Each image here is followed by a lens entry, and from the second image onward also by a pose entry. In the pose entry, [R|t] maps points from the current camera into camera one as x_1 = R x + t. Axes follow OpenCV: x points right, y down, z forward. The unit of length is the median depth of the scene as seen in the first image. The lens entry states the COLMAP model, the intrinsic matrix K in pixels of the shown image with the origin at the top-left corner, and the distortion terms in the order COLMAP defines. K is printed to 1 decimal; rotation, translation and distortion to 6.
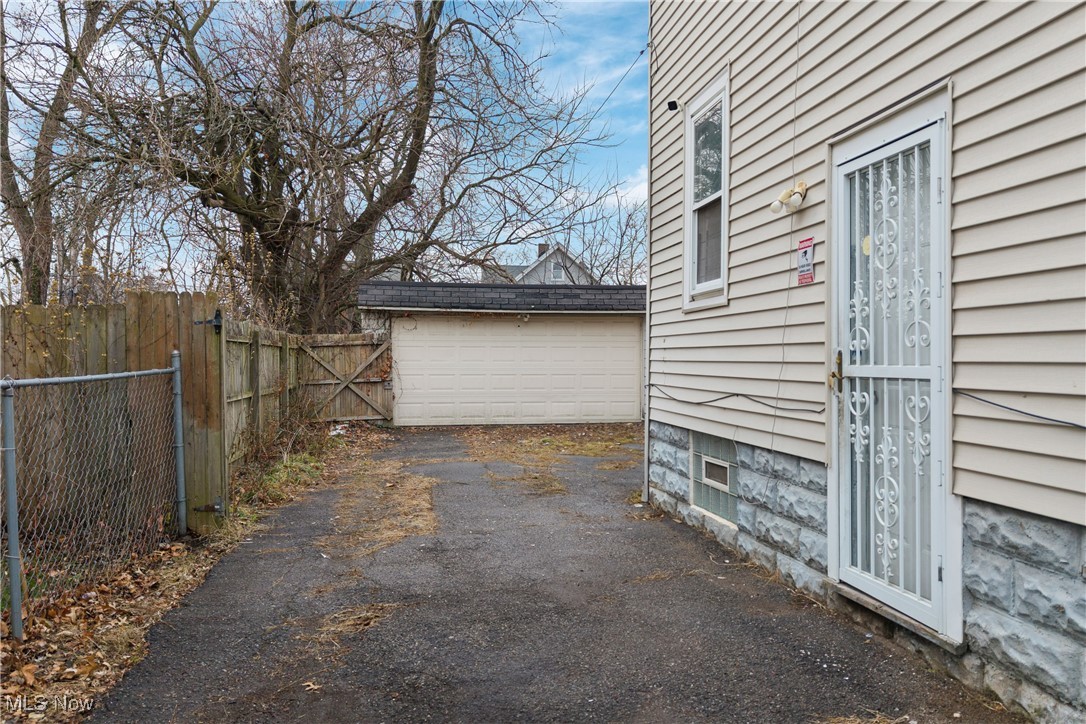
lens RADIAL K [[898.6, 0, 541.1], [0, 898.6, 370.0], [0, 0, 1]] dist [0.145950, -0.334093]
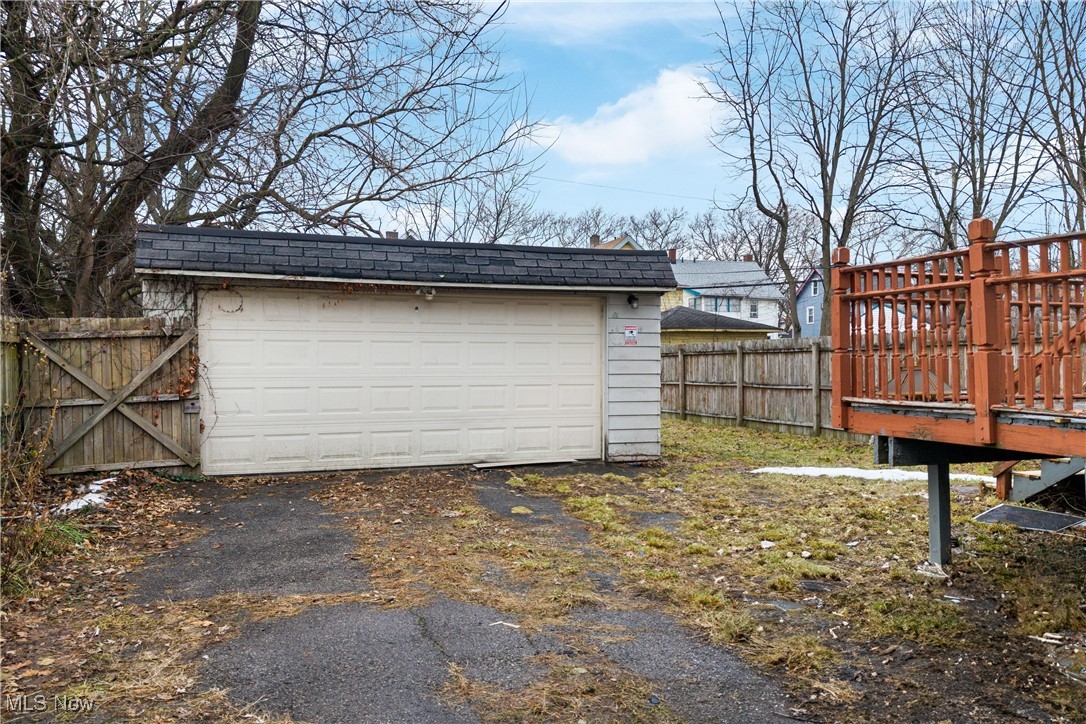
lens RADIAL K [[898.6, 0, 541.1], [0, 898.6, 370.0], [0, 0, 1]] dist [0.145950, -0.334093]
pose [[0.983977, -0.002296, 0.178278, -0.053052], [0.001910, 0.999995, 0.002337, -0.007656], [-0.178283, -0.001959, 0.983977, 0.384179]]
